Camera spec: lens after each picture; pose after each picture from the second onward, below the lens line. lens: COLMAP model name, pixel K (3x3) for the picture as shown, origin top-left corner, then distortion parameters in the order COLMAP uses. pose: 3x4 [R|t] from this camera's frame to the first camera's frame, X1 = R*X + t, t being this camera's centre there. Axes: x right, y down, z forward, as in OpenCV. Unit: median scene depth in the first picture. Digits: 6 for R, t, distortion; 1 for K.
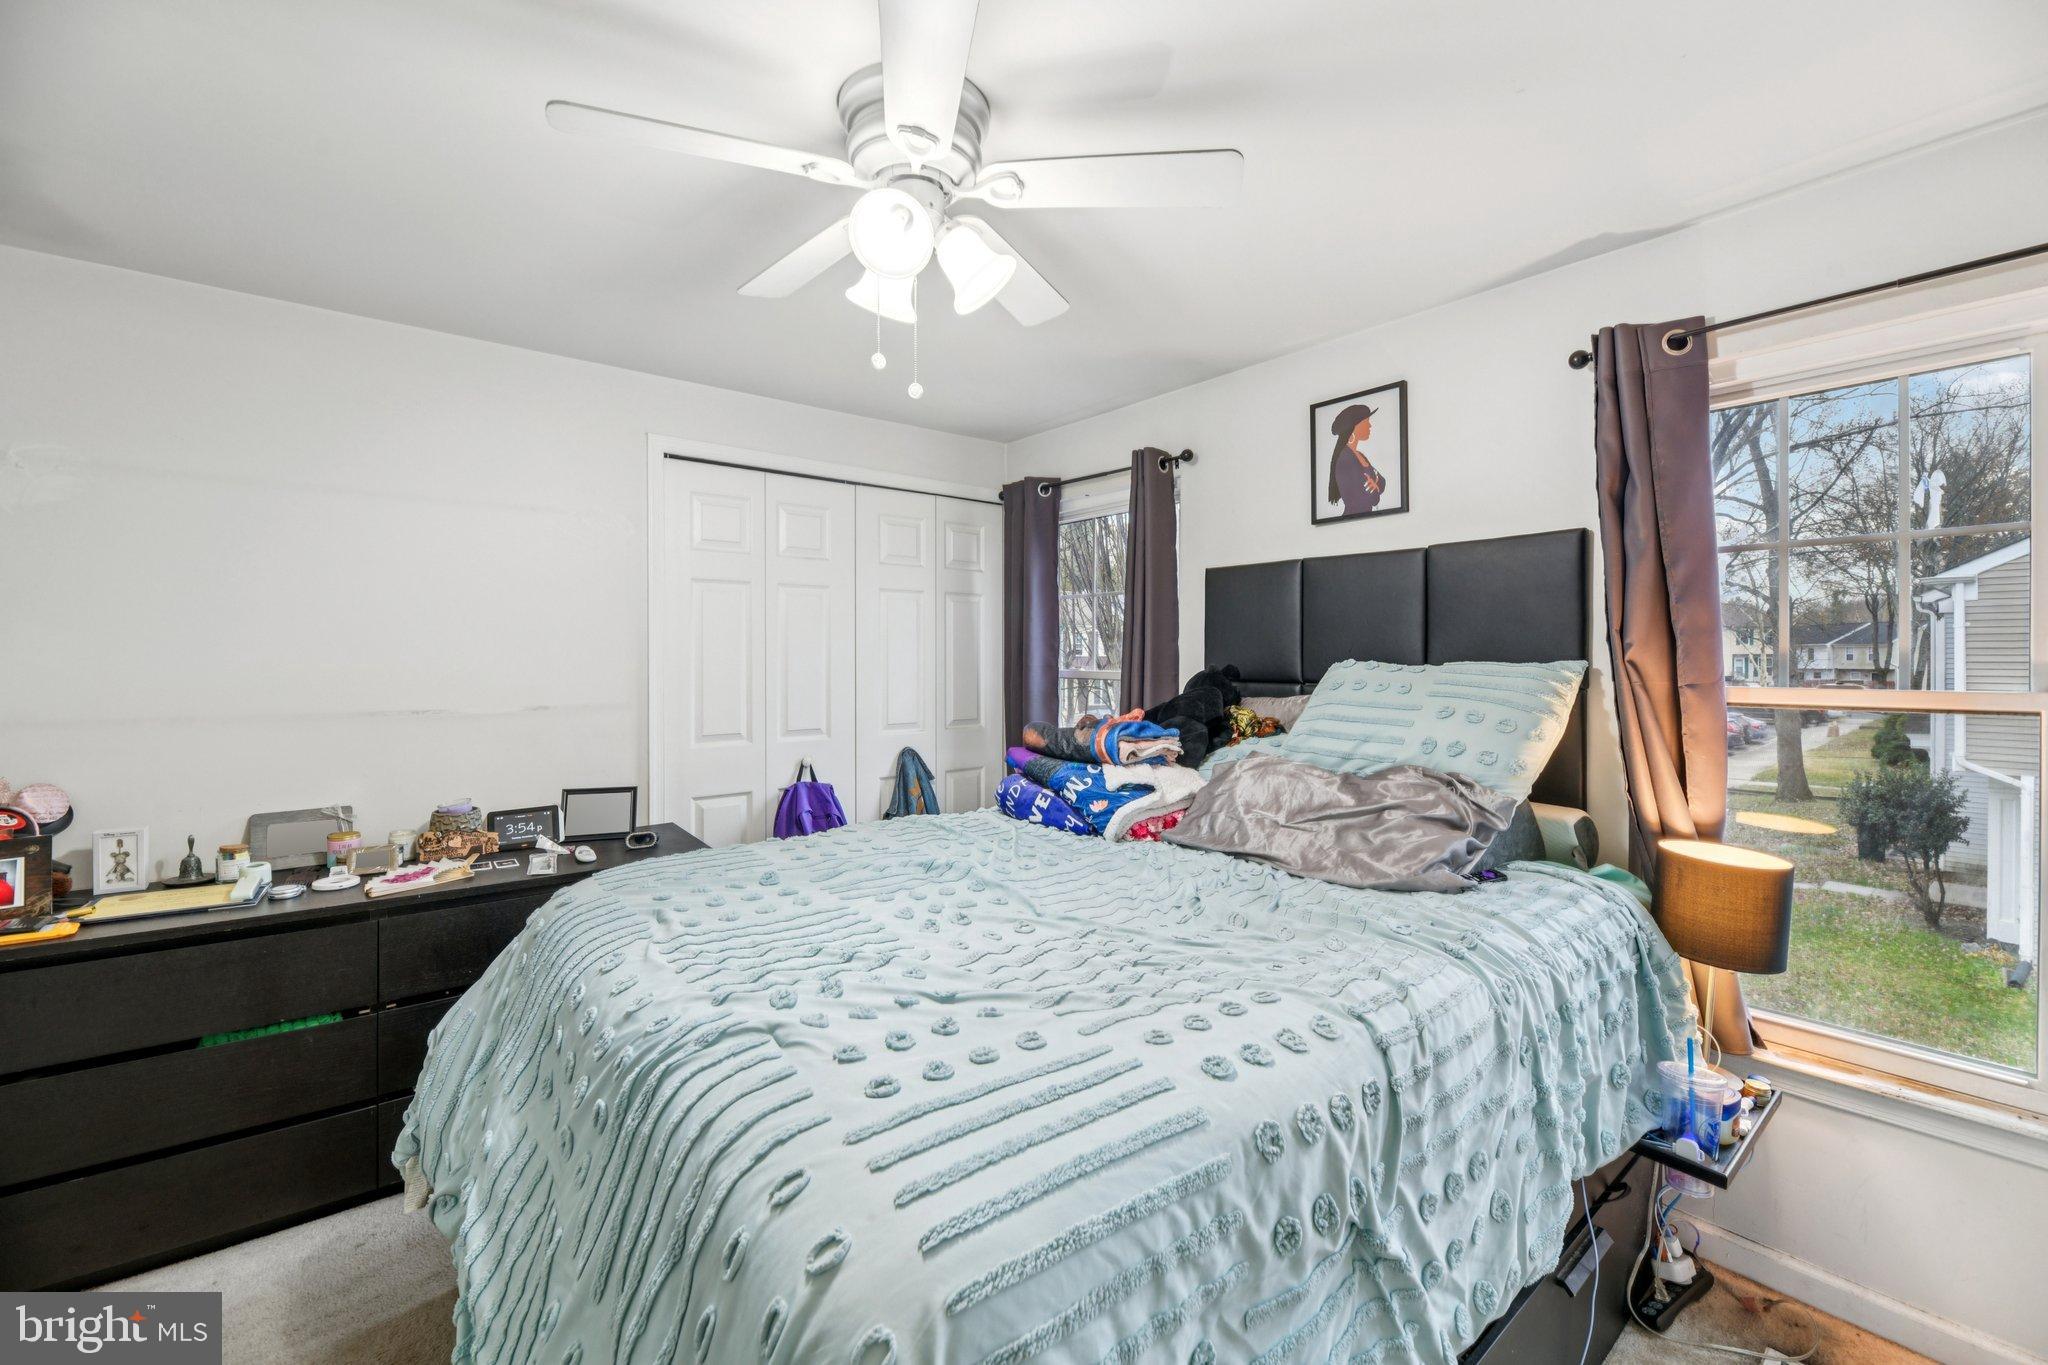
lens RADIAL K [[827.3, 0, 1024.6], [0, 827.3, 654.1], [0, 0, 1]] dist [0.000569, 0.000060]
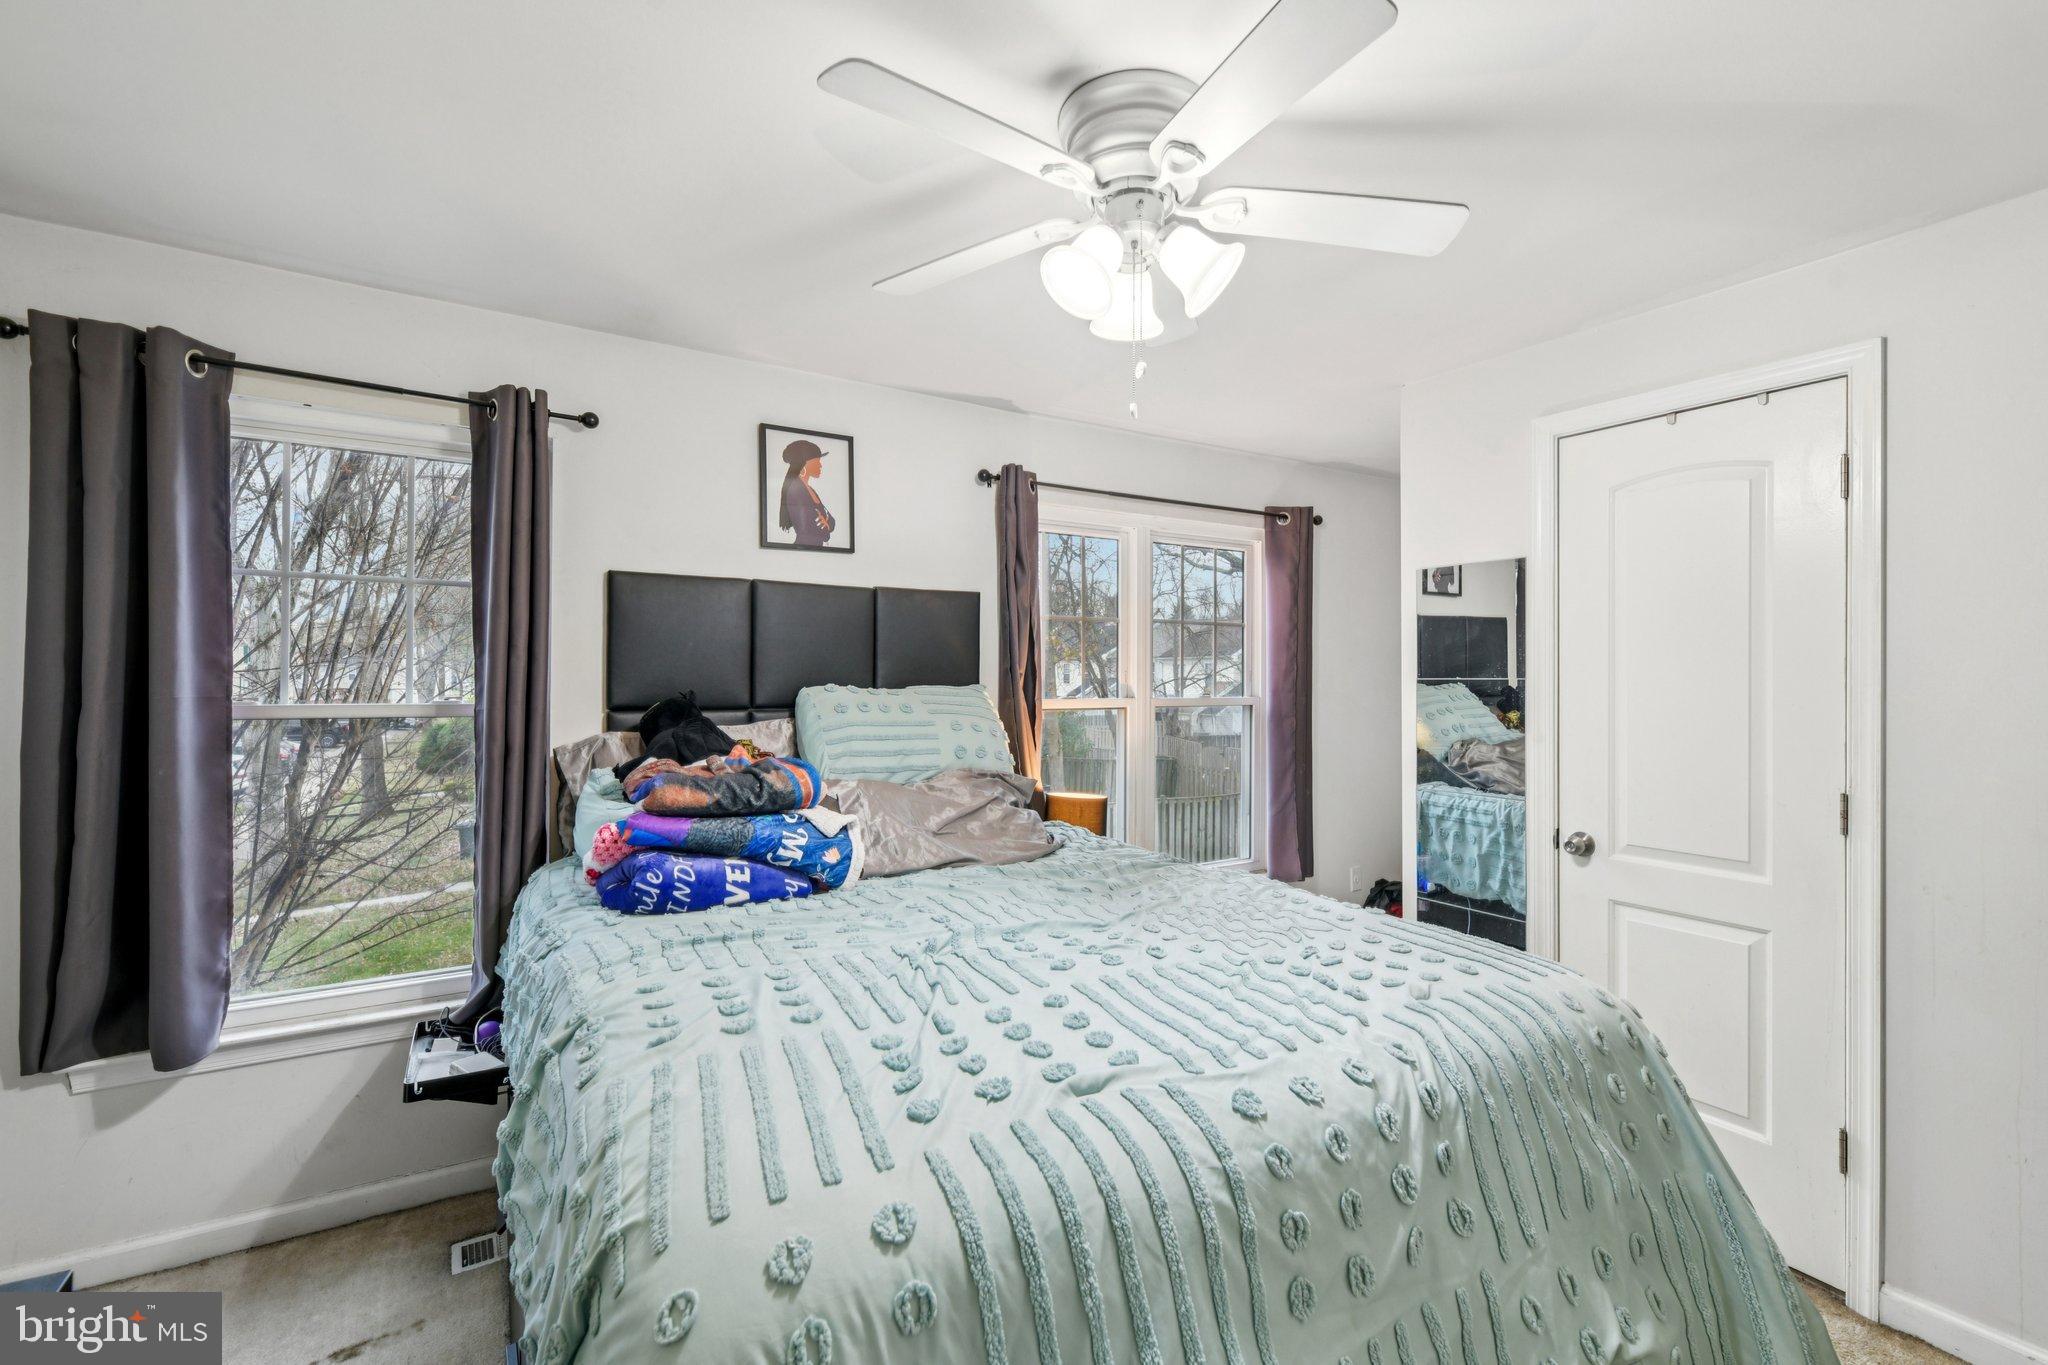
lens RADIAL K [[905.4, 0, 1024.0], [0, 905.4, 682.5], [0, 0, 1]] dist [0.000152, -0.000037]
pose [[0.122812, -0.000994, 0.992430, -0.736069], [-0.005317, 0.999984, 0.001659, 0.000541], [-0.992416, -0.005480, 0.122804, 0.616116]]
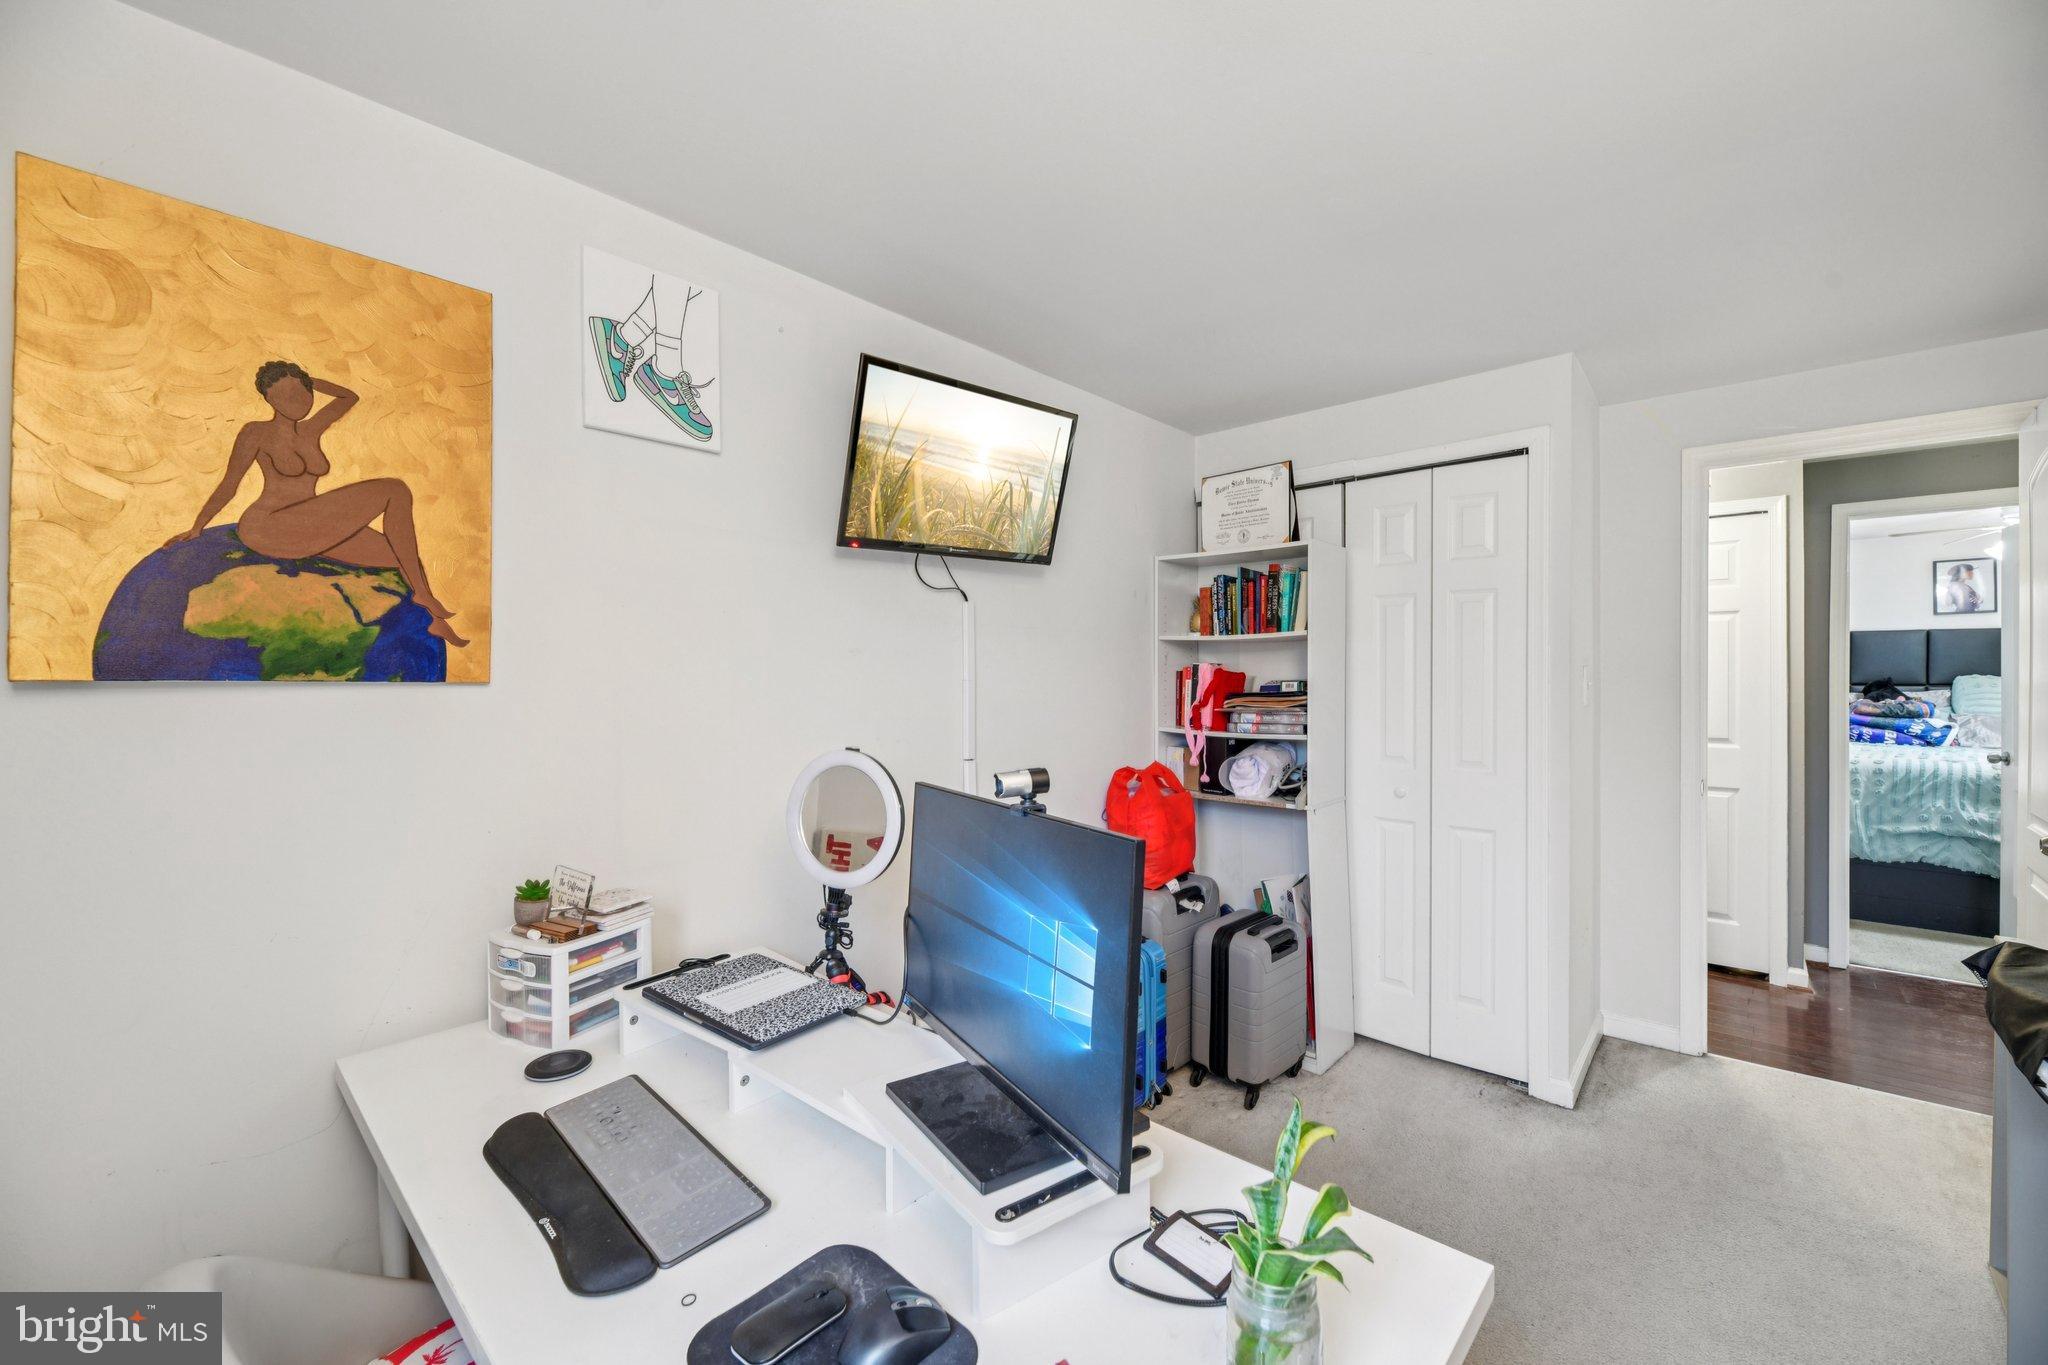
lens RADIAL K [[829.4, 0, 1036.8], [0, 829.4, 666.9], [0, 0, 1]] dist [-0.000088, -0.004433]
pose [[0.987104, -0.001421, 0.160073, -2.648760], [0.003278, 0.999930, -0.011341, 0.002216], [-0.160045, 0.011719, 0.987040, -0.896380]]
